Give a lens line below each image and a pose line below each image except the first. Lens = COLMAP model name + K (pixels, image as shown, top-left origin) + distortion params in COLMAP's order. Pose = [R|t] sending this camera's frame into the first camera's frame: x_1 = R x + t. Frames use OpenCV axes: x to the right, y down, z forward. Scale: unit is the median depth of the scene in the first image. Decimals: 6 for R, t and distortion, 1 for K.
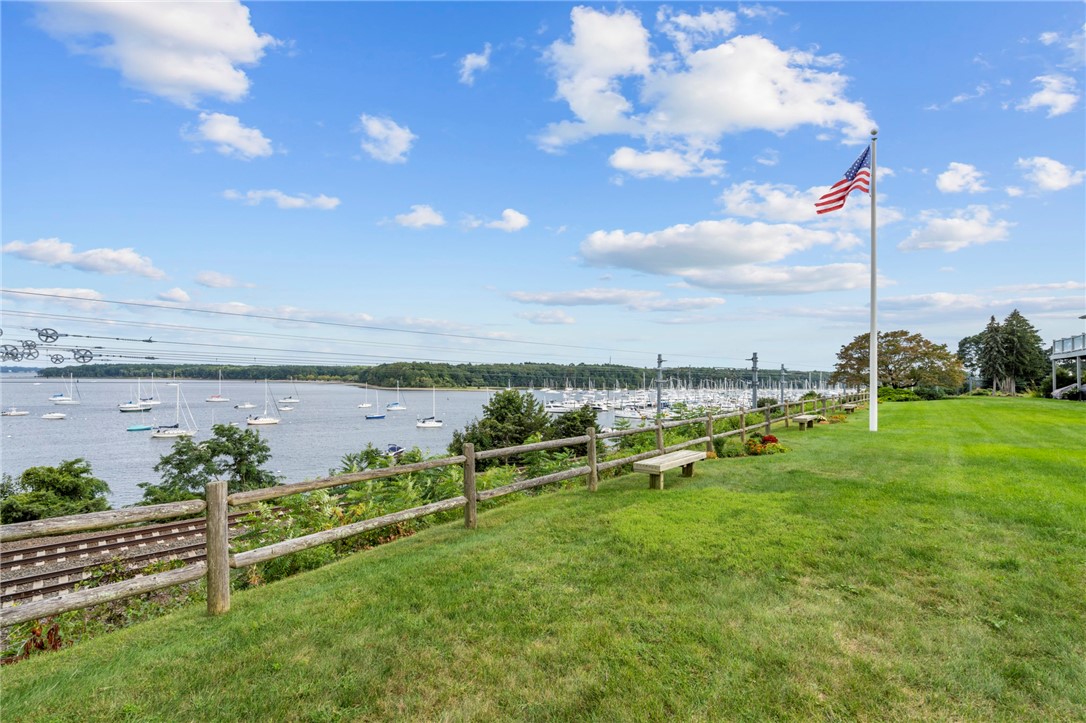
lens RADIAL K [[492.7, 0, 543.5], [0, 492.7, 374.3], [0, 0, 1]] dist [-0.000871, -0.000013]
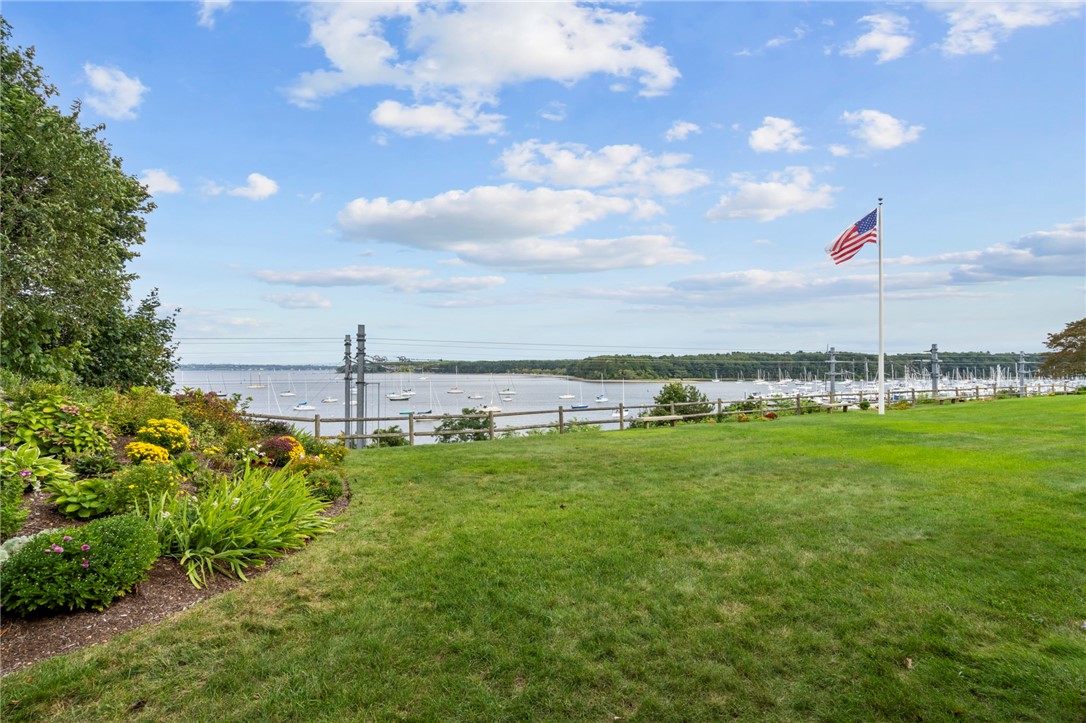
lens RADIAL K [[492.7, 0, 543.5], [0, 492.7, 374.3], [0, 0, 1]] dist [-0.000871, -0.000013]
pose [[0.999971, -0.003235, 0.006935, 0.426340], [0.003284, 0.999970, -0.007000, 0.019082], [-0.006912, 0.007023, 0.999951, 0.150996]]
